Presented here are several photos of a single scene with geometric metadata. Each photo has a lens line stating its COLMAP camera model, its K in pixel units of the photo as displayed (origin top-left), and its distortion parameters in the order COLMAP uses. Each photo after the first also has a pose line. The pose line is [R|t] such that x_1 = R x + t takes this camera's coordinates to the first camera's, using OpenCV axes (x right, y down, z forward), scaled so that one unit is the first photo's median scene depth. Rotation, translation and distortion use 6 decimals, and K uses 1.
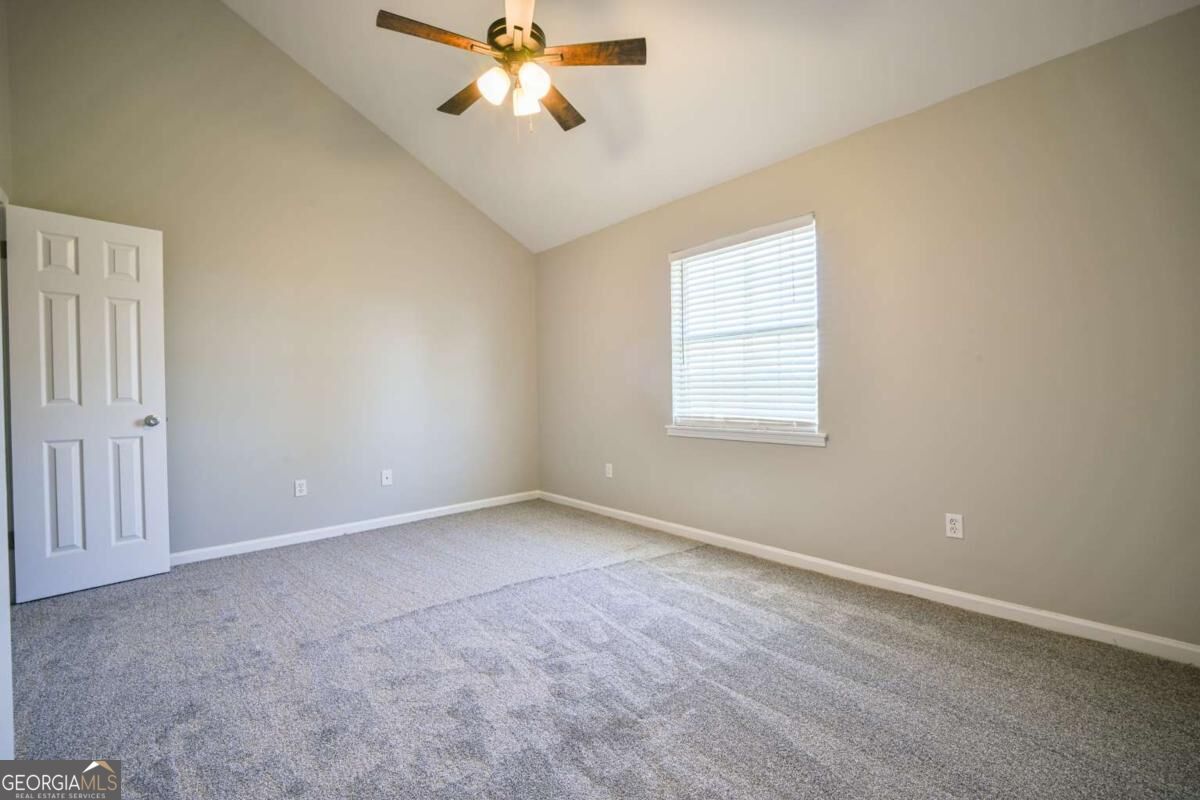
lens RADIAL K [[494.0, 0, 604.5], [0, 494.0, 398.4], [0, 0, 1]] dist [0.004525, -0.009699]
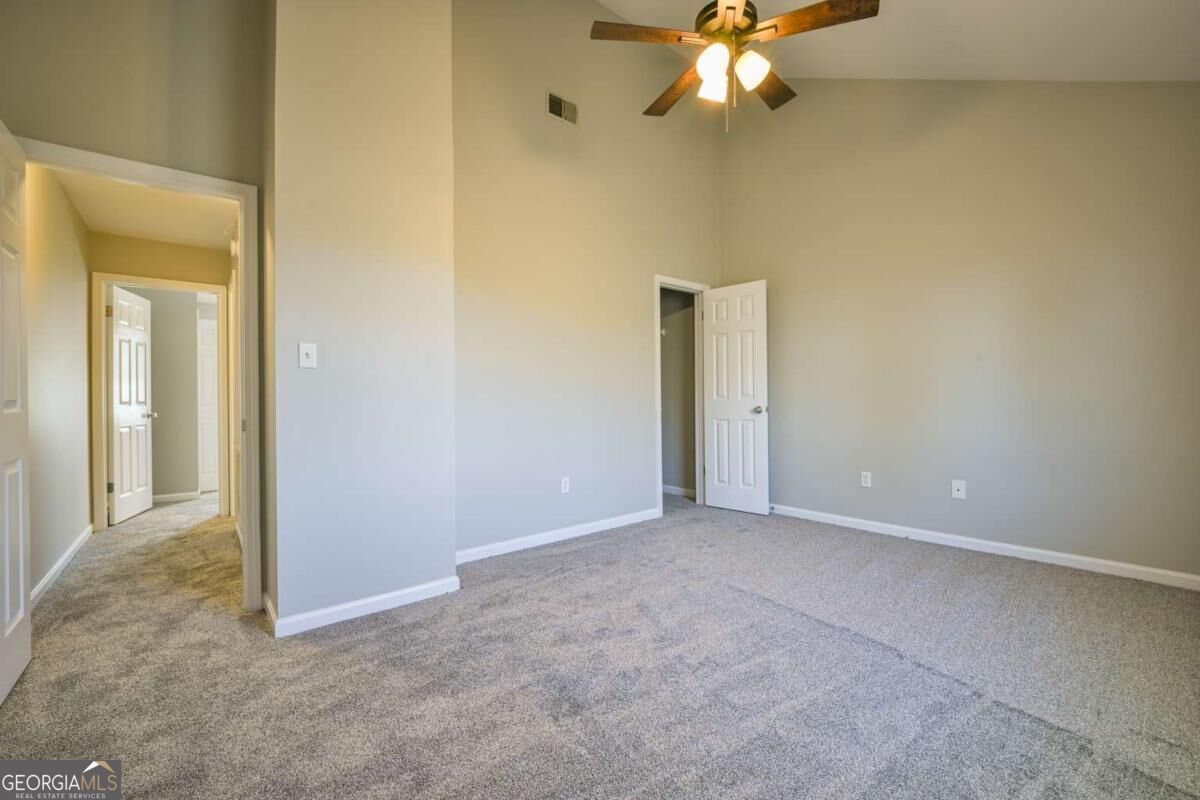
lens RADIAL K [[494.0, 0, 604.5], [0, 494.0, 398.4], [0, 0, 1]] dist [0.004525, -0.009699]
pose [[-0.035862, 0.015357, -0.999239, 0.654373], [-0.002346, 0.999878, 0.015451, -0.011062], [0.999354, 0.002899, -0.035822, 0.665844]]
